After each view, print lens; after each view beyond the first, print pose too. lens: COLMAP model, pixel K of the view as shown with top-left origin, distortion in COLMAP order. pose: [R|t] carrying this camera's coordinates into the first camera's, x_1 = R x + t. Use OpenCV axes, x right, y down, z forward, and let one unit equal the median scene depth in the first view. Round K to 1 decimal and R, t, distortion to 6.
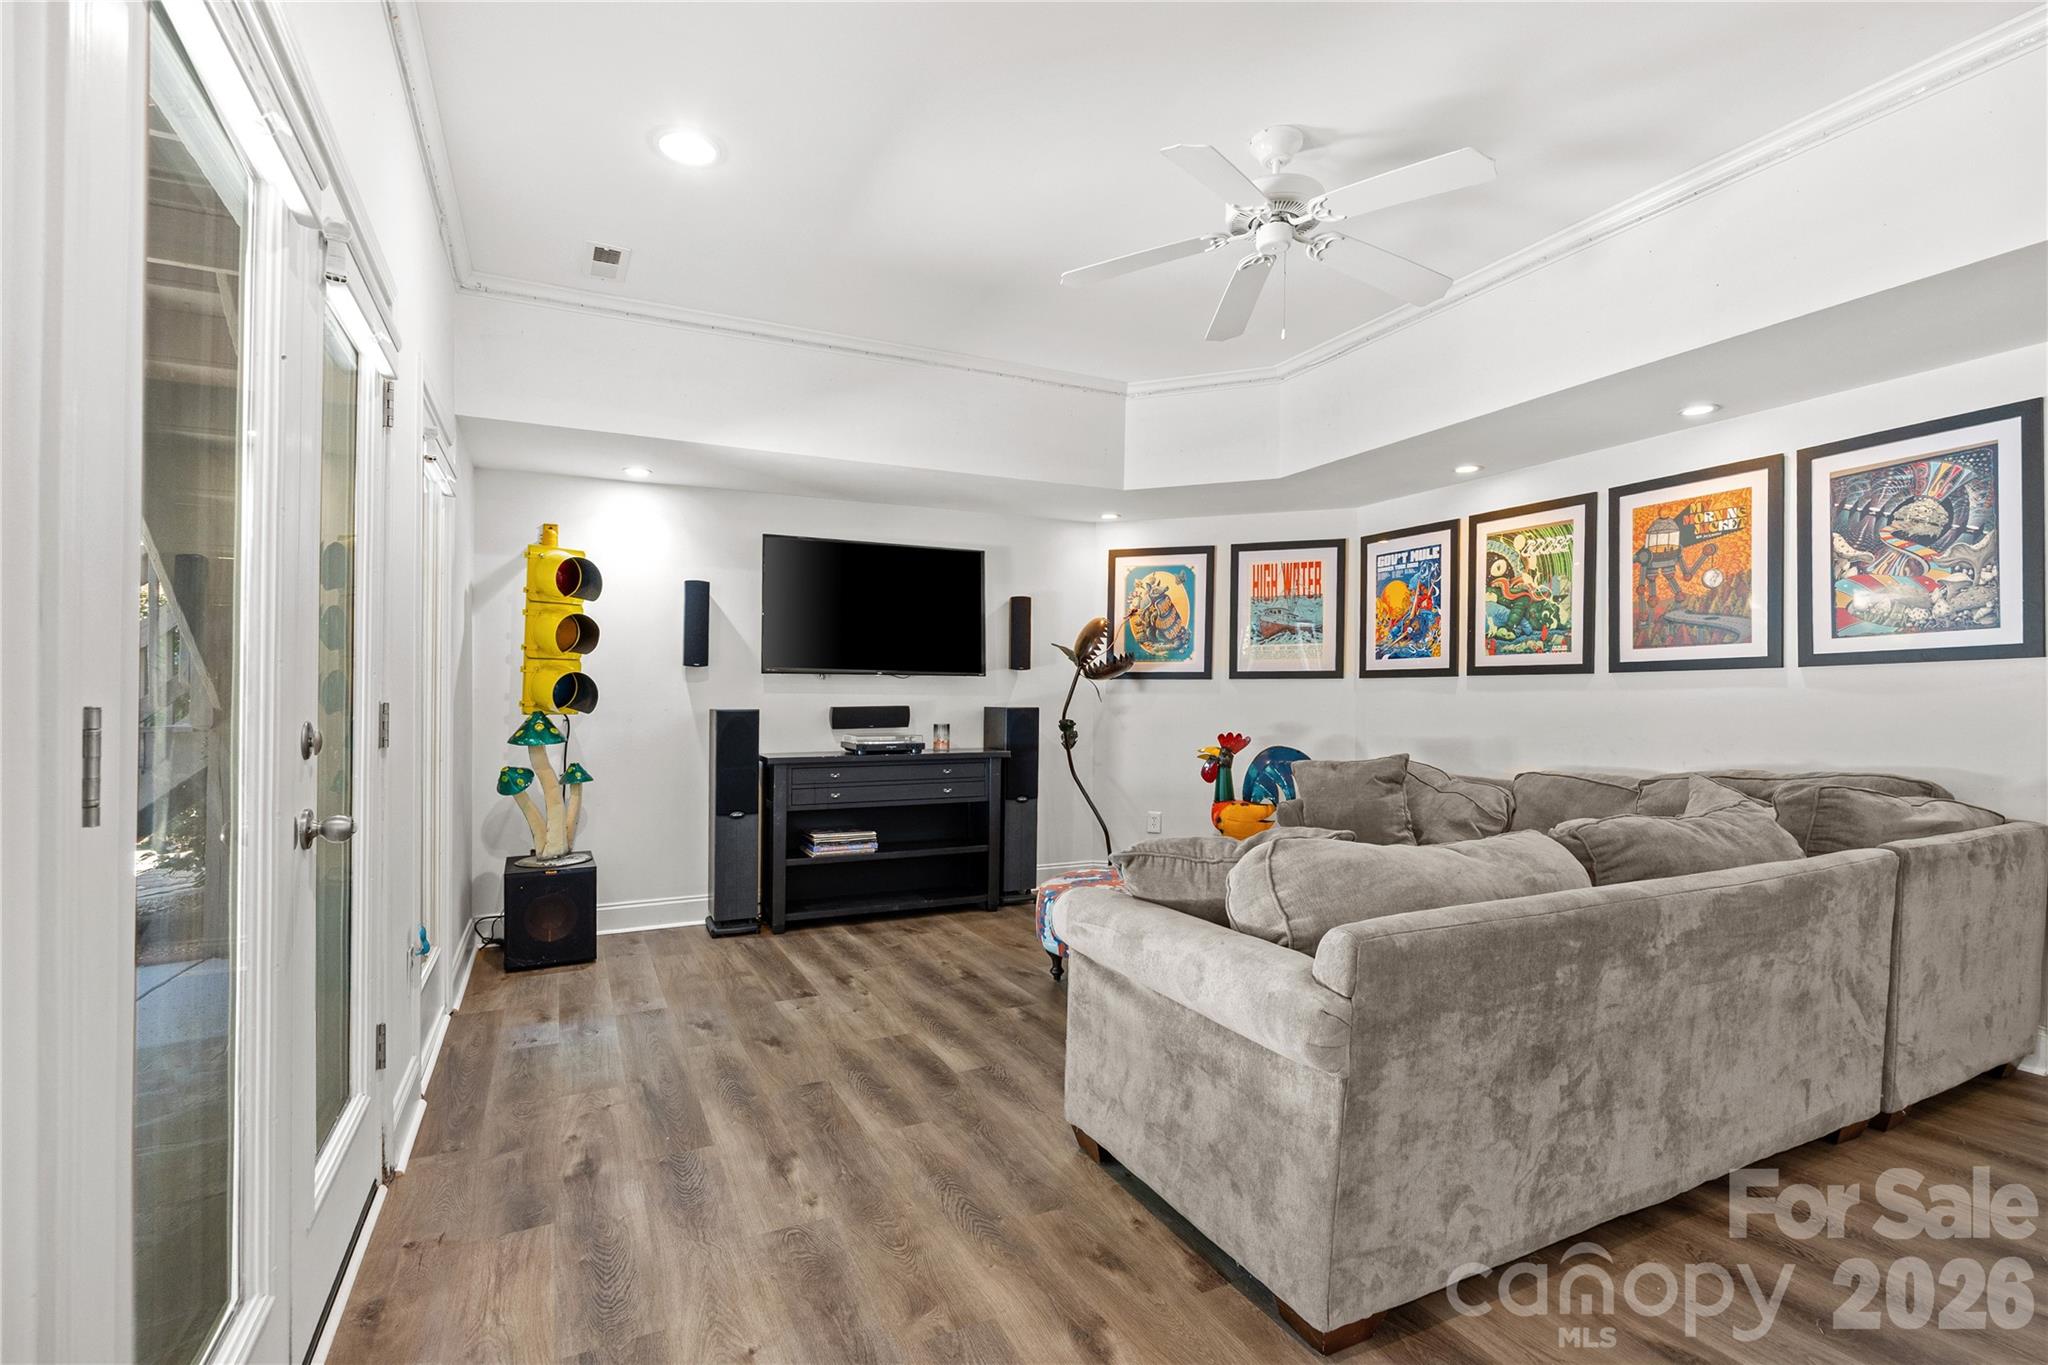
lens RADIAL K [[948.8, 0, 1036.2], [0, 948.8, 697.9], [0, 0, 1]] dist [-0.006169, -0.000244]
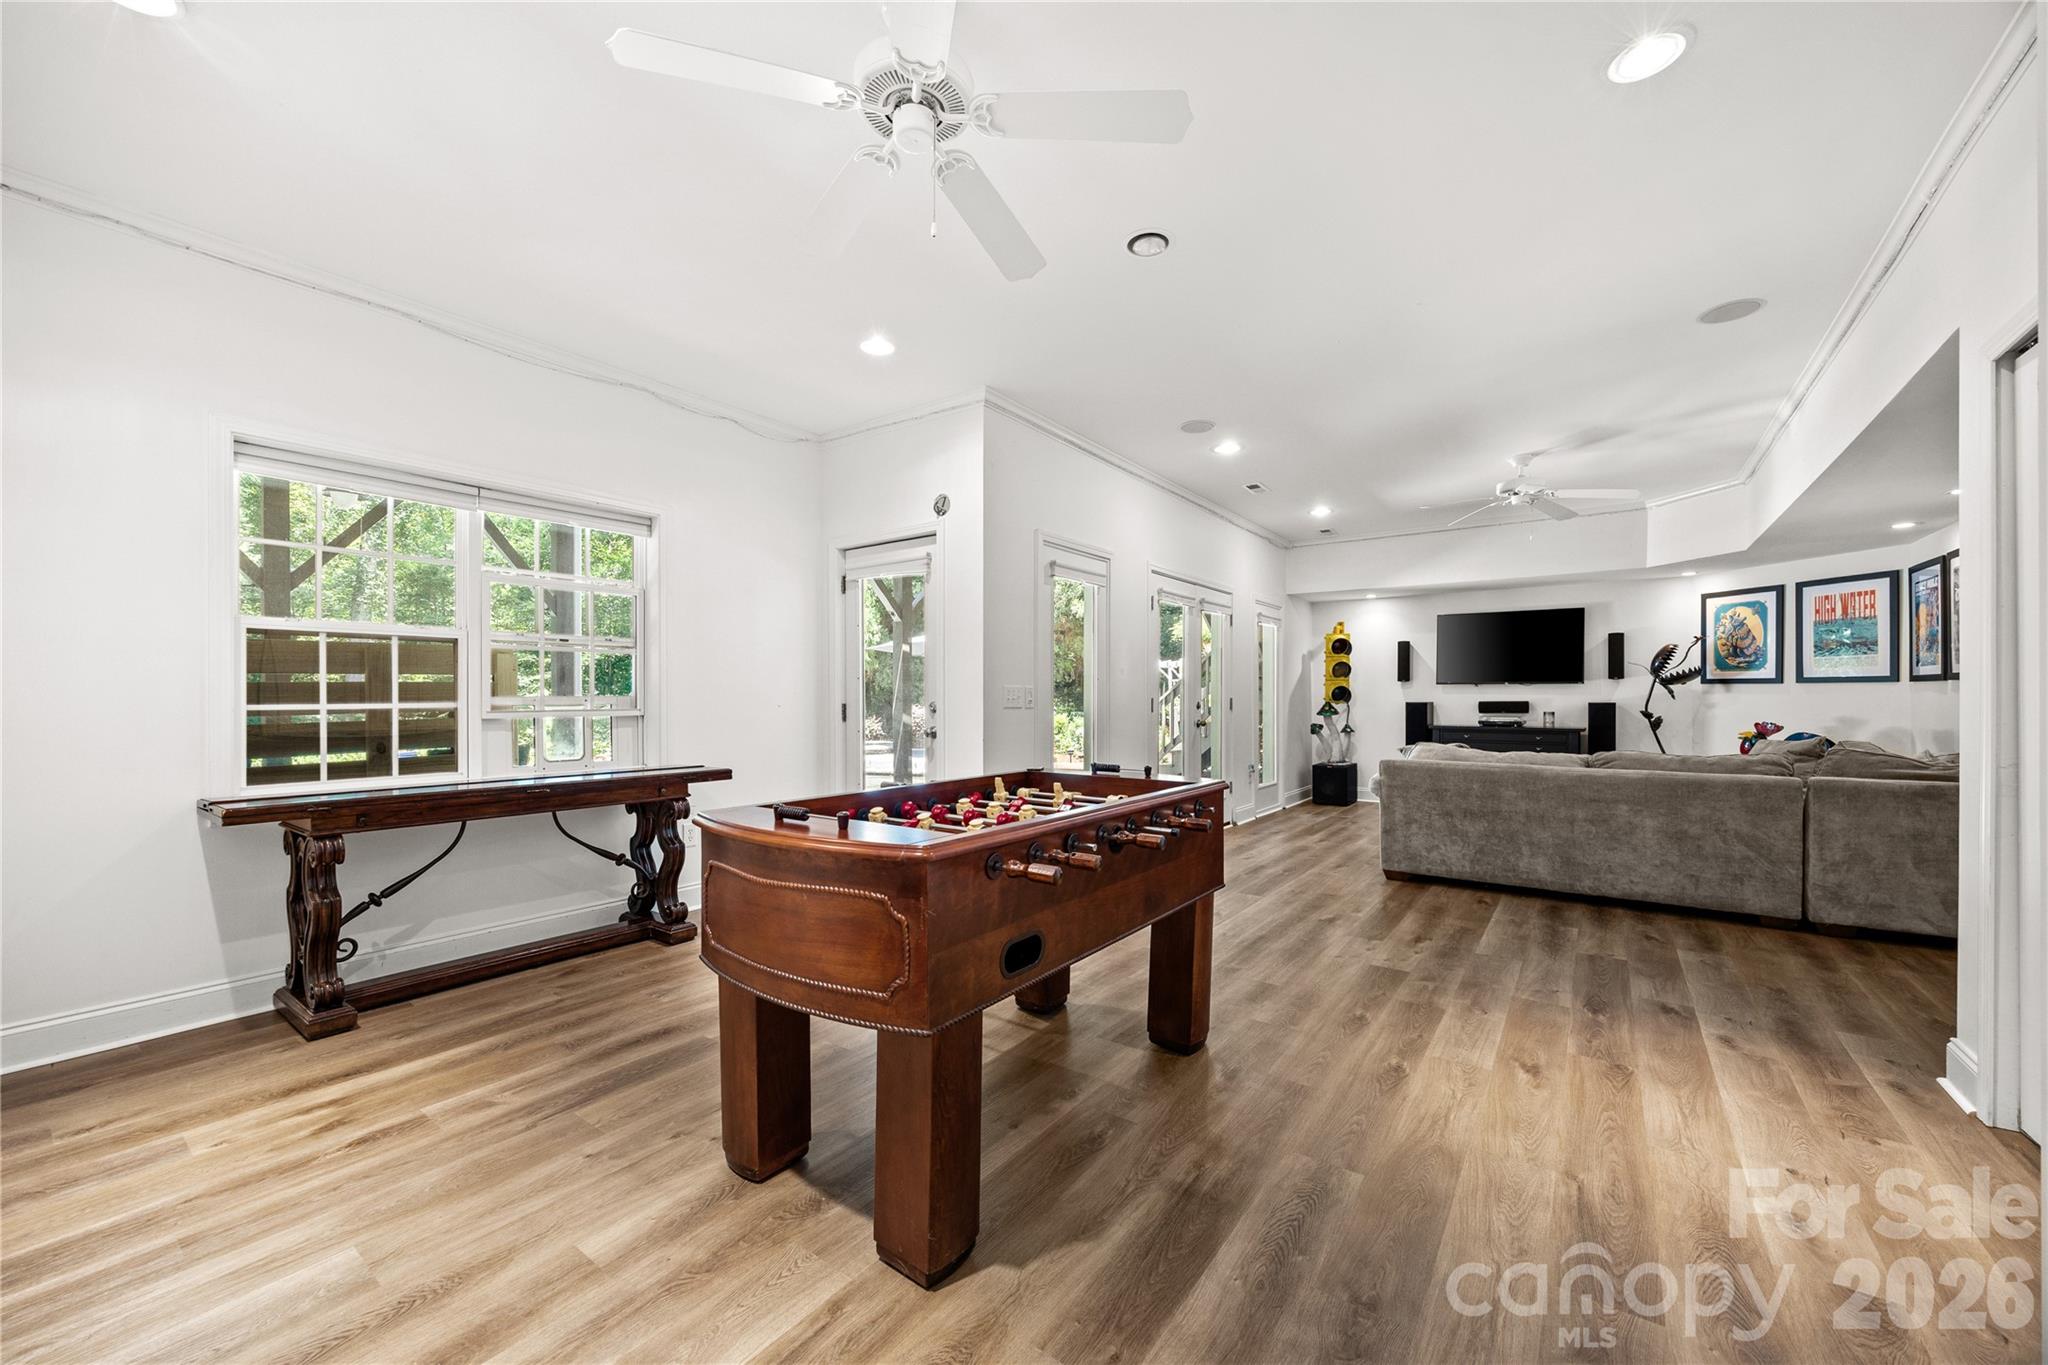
lens RADIAL K [[790.0, 0, 1012.8], [0, 790.0, 692.4], [0, 0, 1]] dist [-0.001896, -0.000187]
pose [[0.455806, -0.001356, -0.890078, 0.735679], [0.001992, 0.999998, -0.000504, -0.008814], [0.890077, -0.001544, 0.455808, -0.527163]]
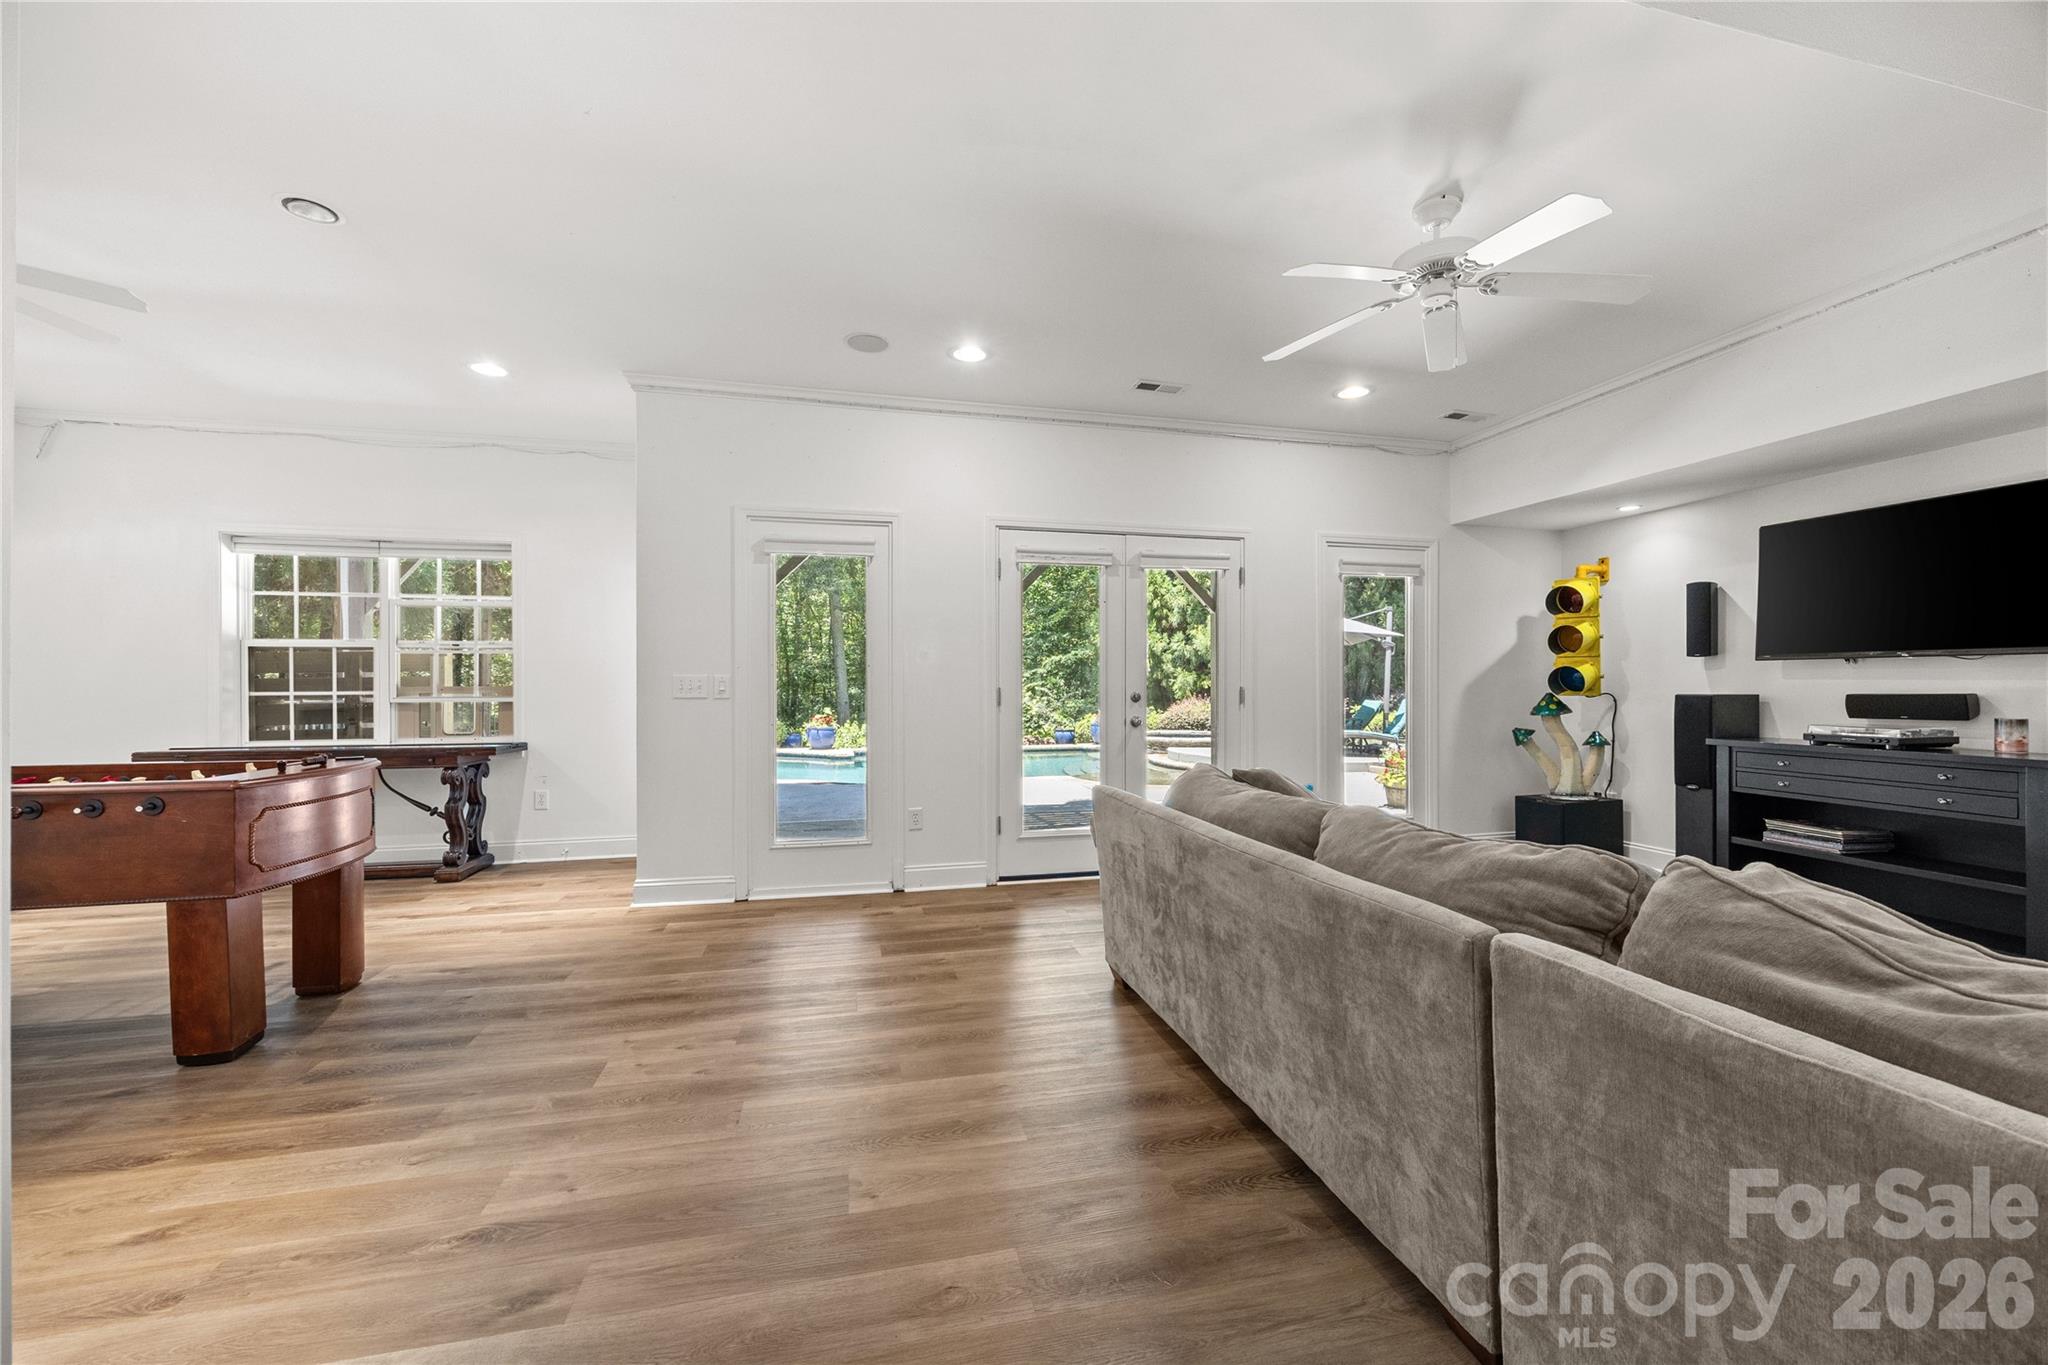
lens RADIAL K [[790.0, 0, 1020.1], [0, 790.0, 682.1], [0, 0, 1]] dist [-0.001896, -0.000187]
pose [[-0.232825, 0.002351, -0.972516, 0.686781], [0.007289, 0.999973, 0.000673, -0.007711], [0.972491, -0.006932, -0.232836, 0.380303]]
